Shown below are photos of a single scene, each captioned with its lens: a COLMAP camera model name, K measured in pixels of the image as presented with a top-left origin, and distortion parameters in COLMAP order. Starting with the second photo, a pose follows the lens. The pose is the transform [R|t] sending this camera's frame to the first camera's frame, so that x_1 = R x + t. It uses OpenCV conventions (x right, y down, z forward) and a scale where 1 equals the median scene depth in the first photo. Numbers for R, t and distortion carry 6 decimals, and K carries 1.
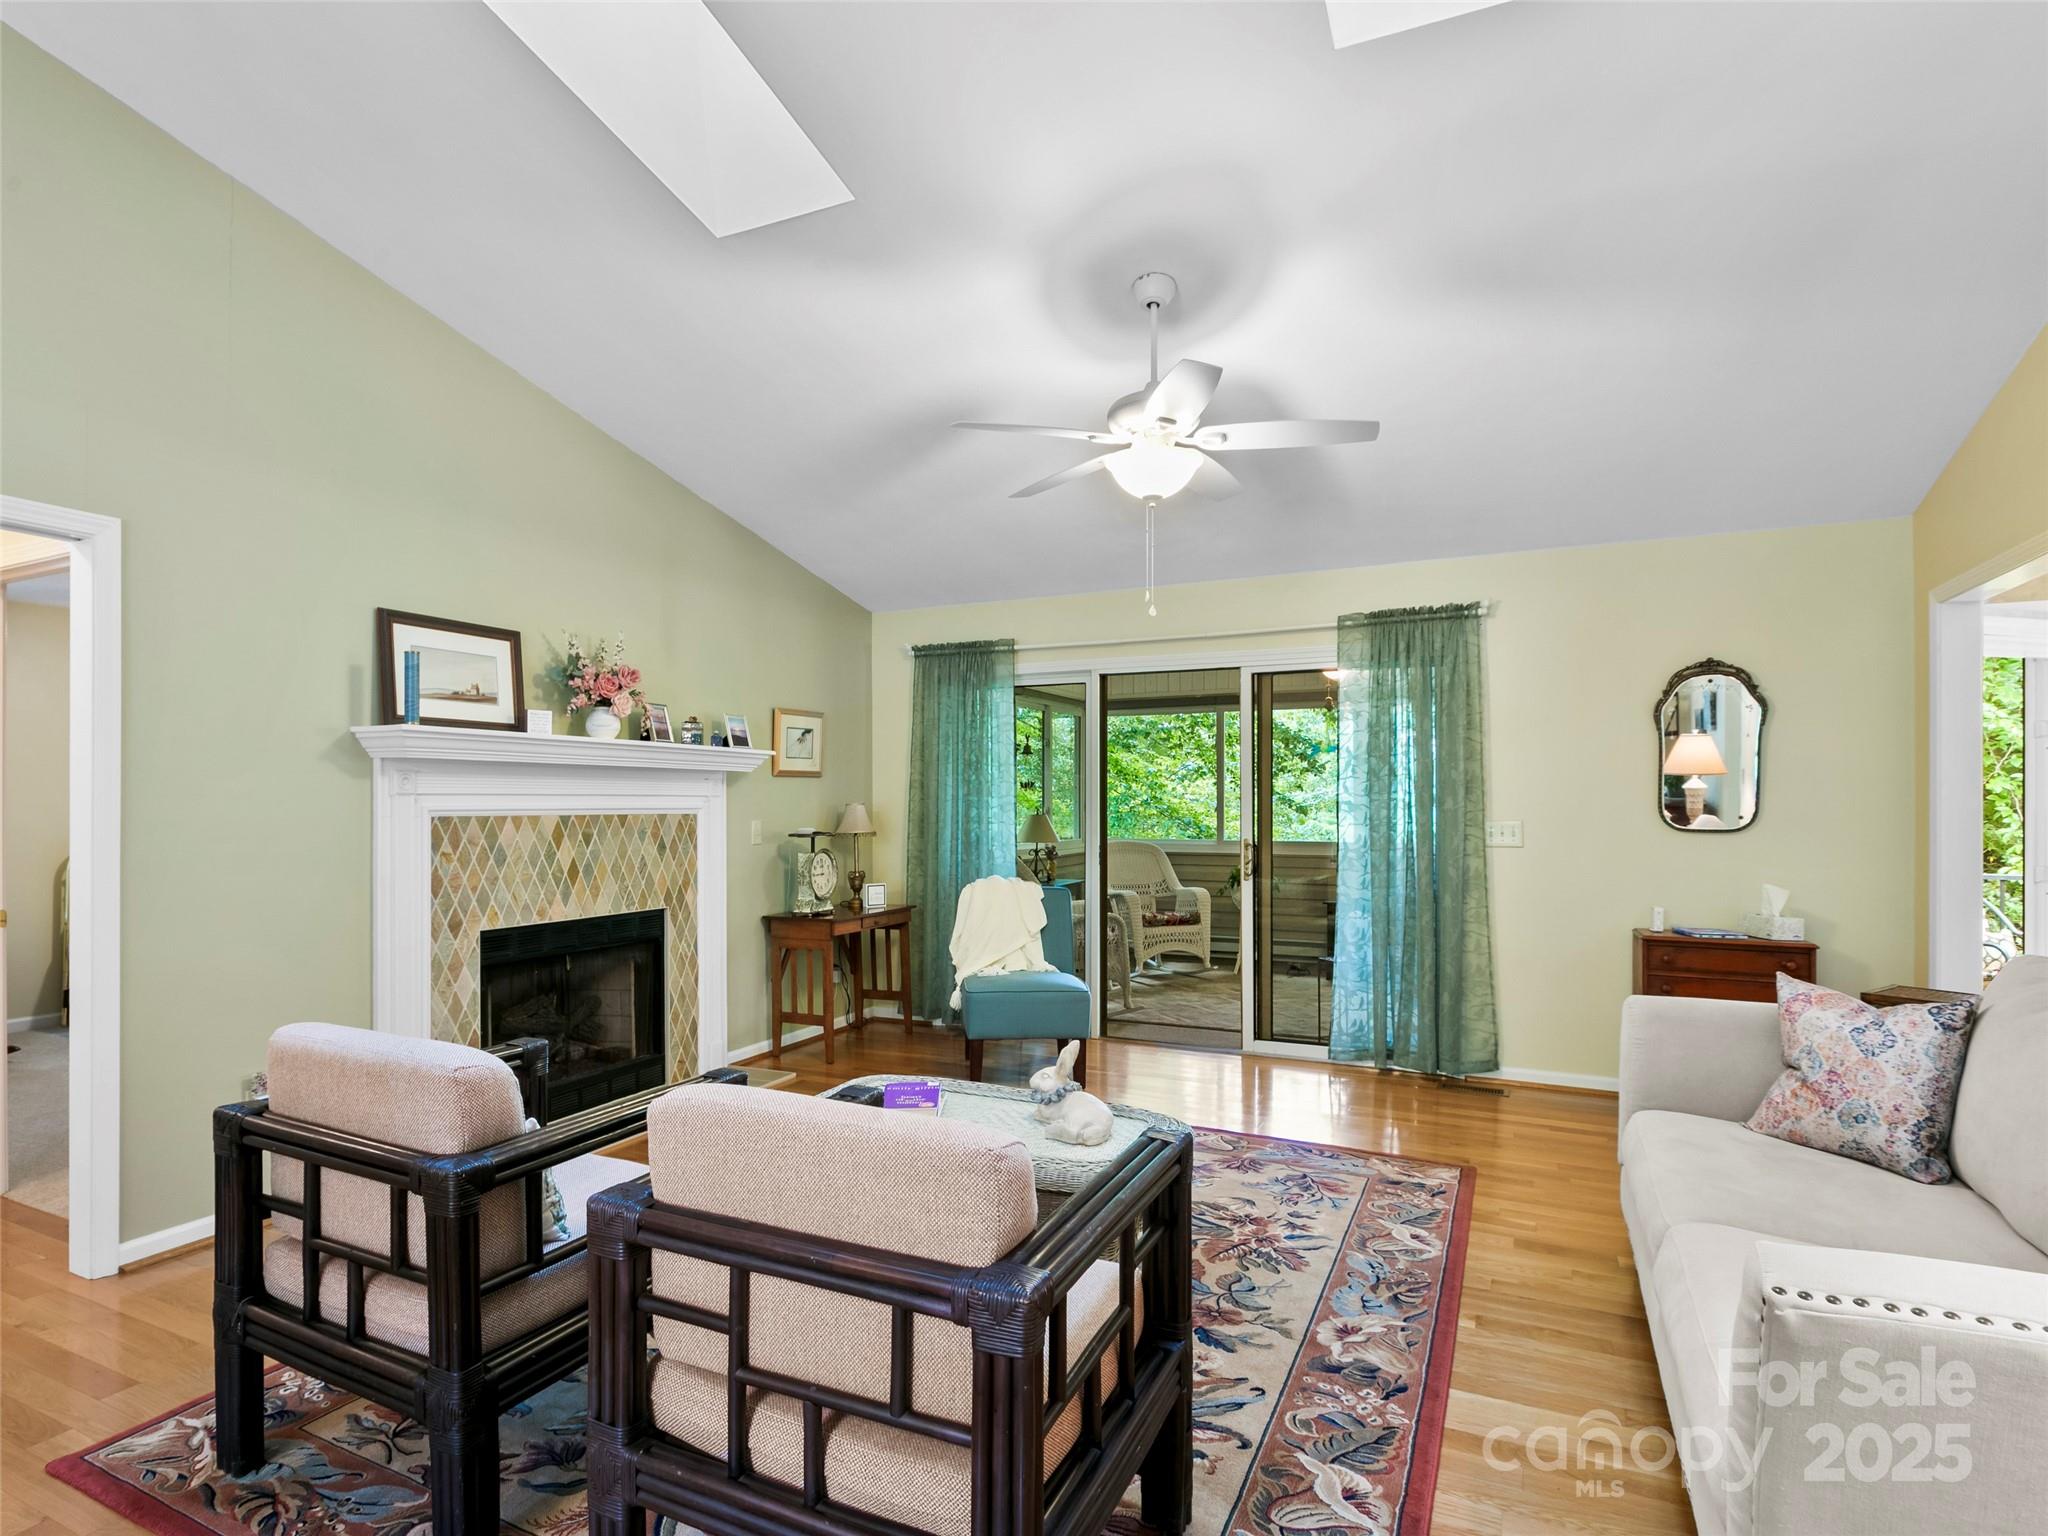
lens RADIAL K [[1107.1, 0, 981.5], [0, 1107.1, 808.7], [0, 0, 1]] dist [-0.002940, 0.001459]
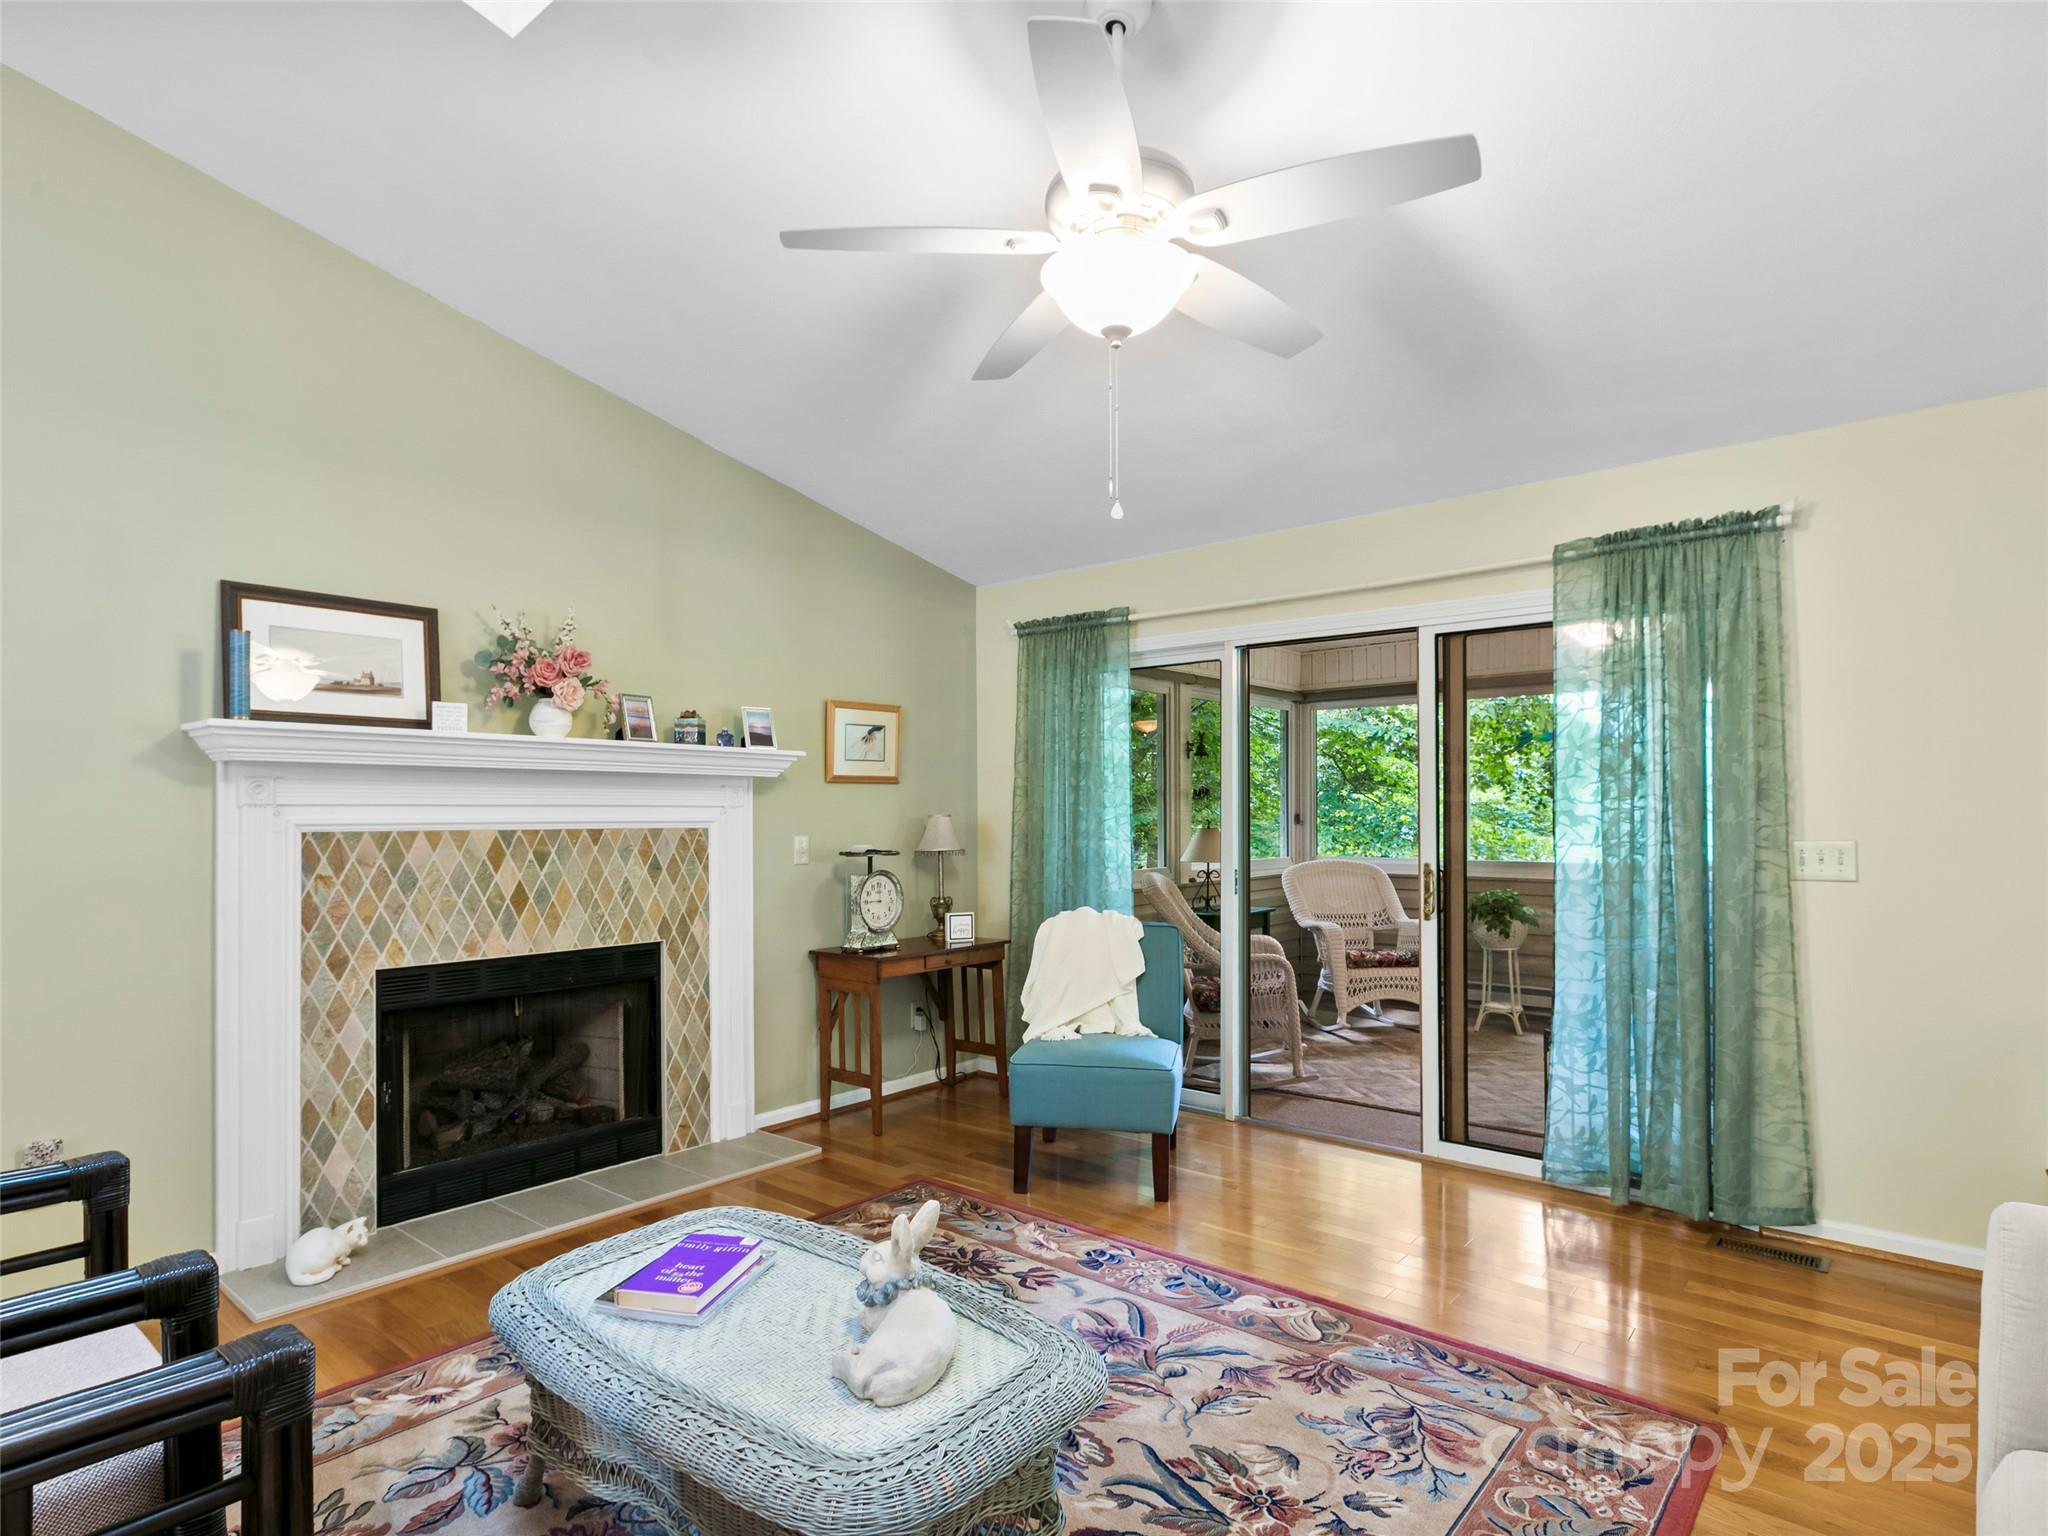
lens RADIAL K [[1107.1, 0, 1012.8], [0, 1107.1, 813.5], [0, 0, 1]] dist [-0.002940, 0.001459]
pose [[0.968810, -0.001742, -0.247800, 0.178671], [0.000450, 0.999986, -0.005272, -0.001718], [0.247806, 0.004996, 0.968797, 0.263179]]
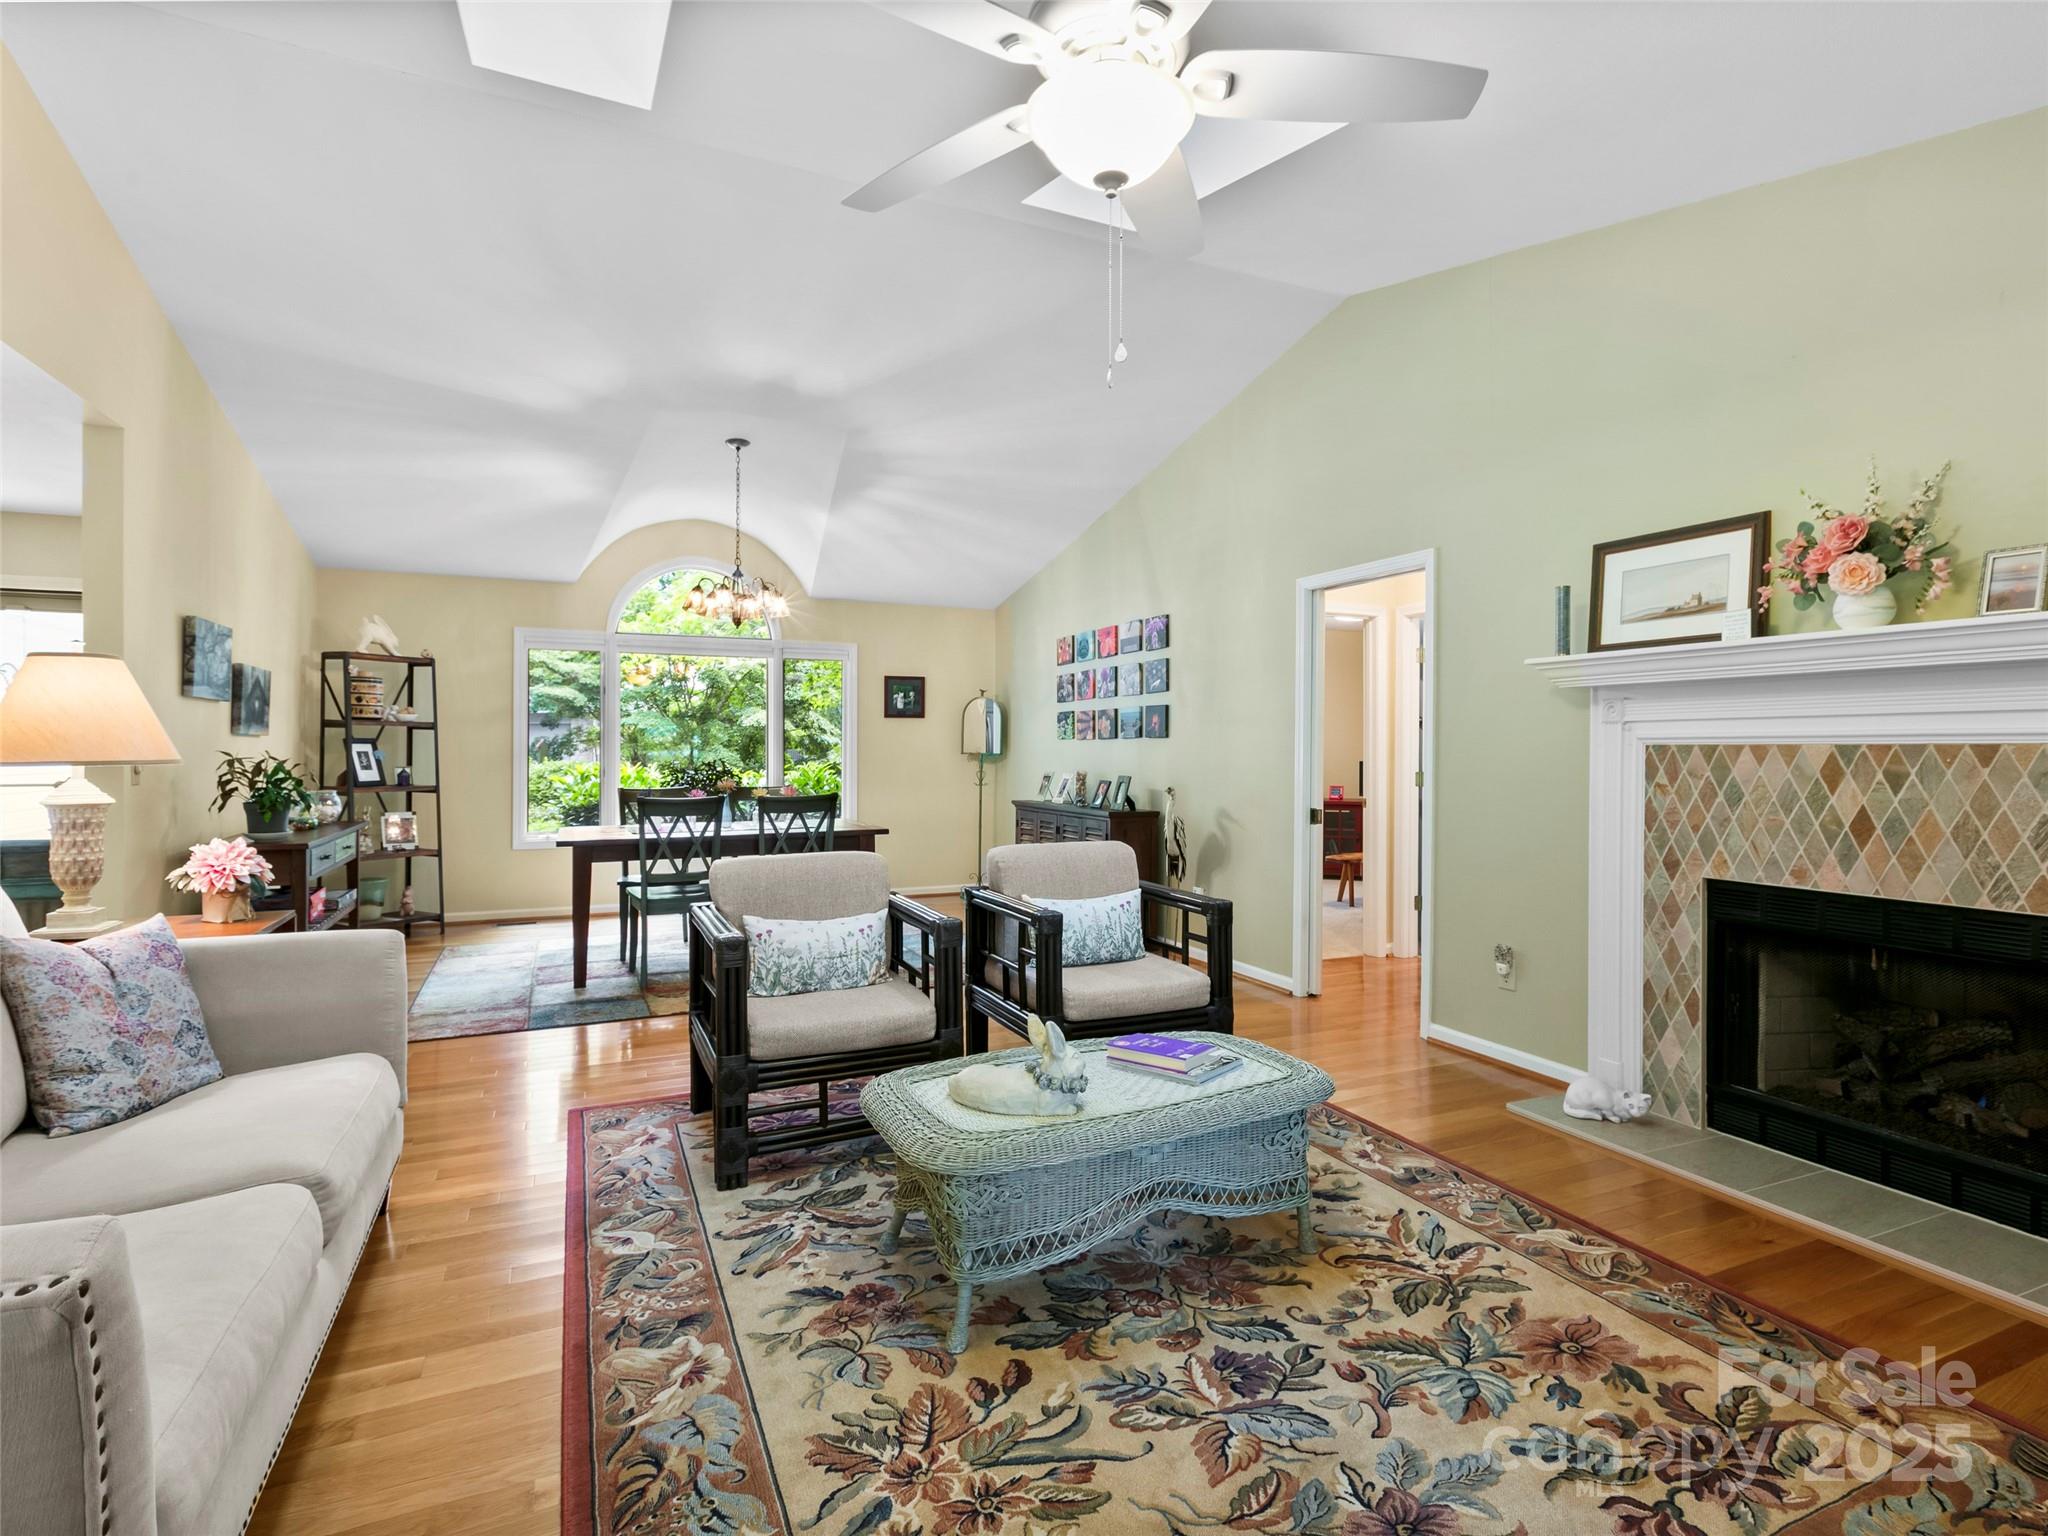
lens RADIAL K [[1028.4, 0, 1030.8], [0, 1028.4, 758.4], [0, 0, 1]] dist [0.004411, -0.002142]
pose [[-0.638266, 0.006797, -0.769786, 0.416978], [-0.005008, 0.999903, 0.012982, 0.008011], [0.769800, 0.012141, -0.638170, 0.924791]]
